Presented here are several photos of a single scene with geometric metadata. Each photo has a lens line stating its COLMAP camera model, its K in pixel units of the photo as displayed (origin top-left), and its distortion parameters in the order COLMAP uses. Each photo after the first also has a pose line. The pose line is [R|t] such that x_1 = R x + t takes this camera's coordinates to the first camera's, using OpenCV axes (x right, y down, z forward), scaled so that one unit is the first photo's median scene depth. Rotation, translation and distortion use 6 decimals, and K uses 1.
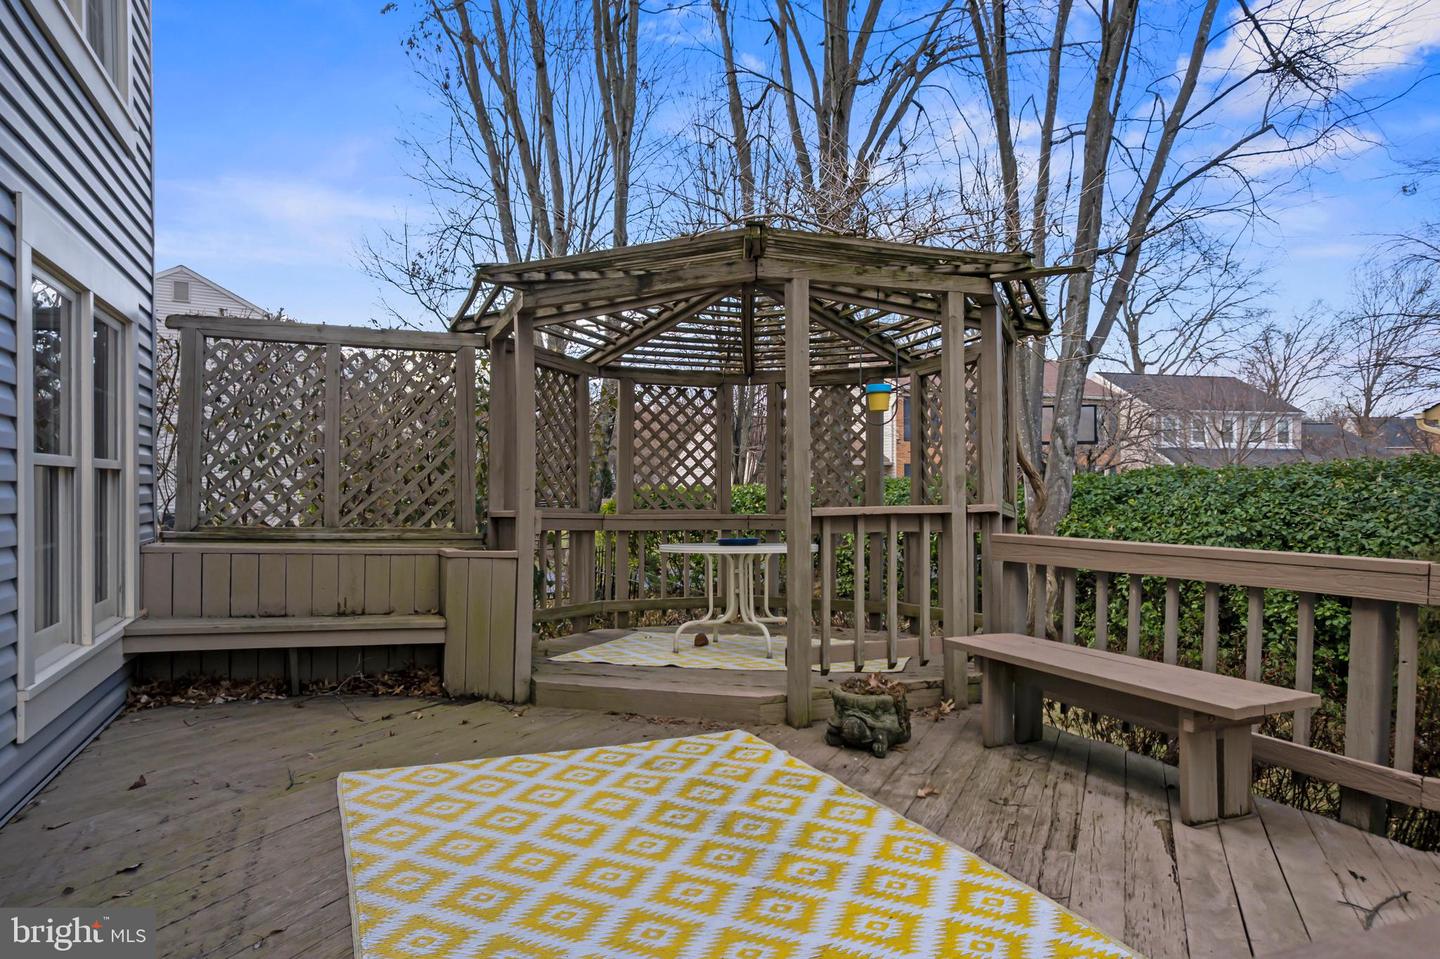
lens RADIAL K [[915.9, 0, 719.5], [0, 915.9, 482.1], [0, 0, 1]] dist [-0.025304, 0.000465]
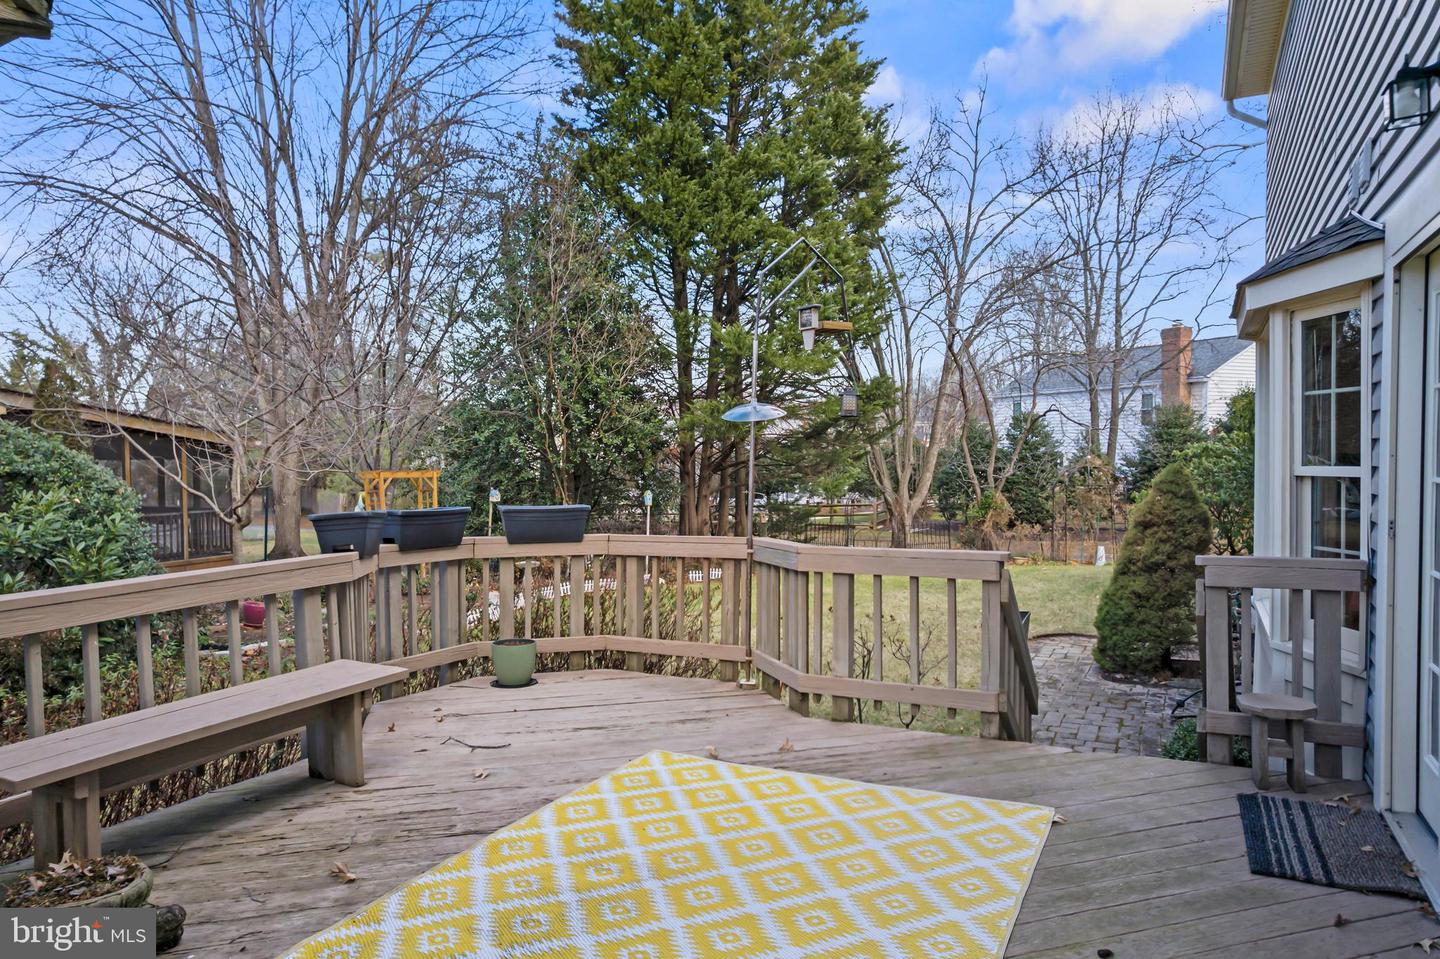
lens RADIAL K [[915.9, 0, 720.5], [0, 915.9, 482.2], [0, 0, 1]] dist [-0.025304, 0.000465]
pose [[-0.653709, -0.004990, 0.756730, -0.722280], [0.009851, 0.999837, 0.015103, -0.043622], [-0.756682, 0.017328, -0.653553, 1.428012]]
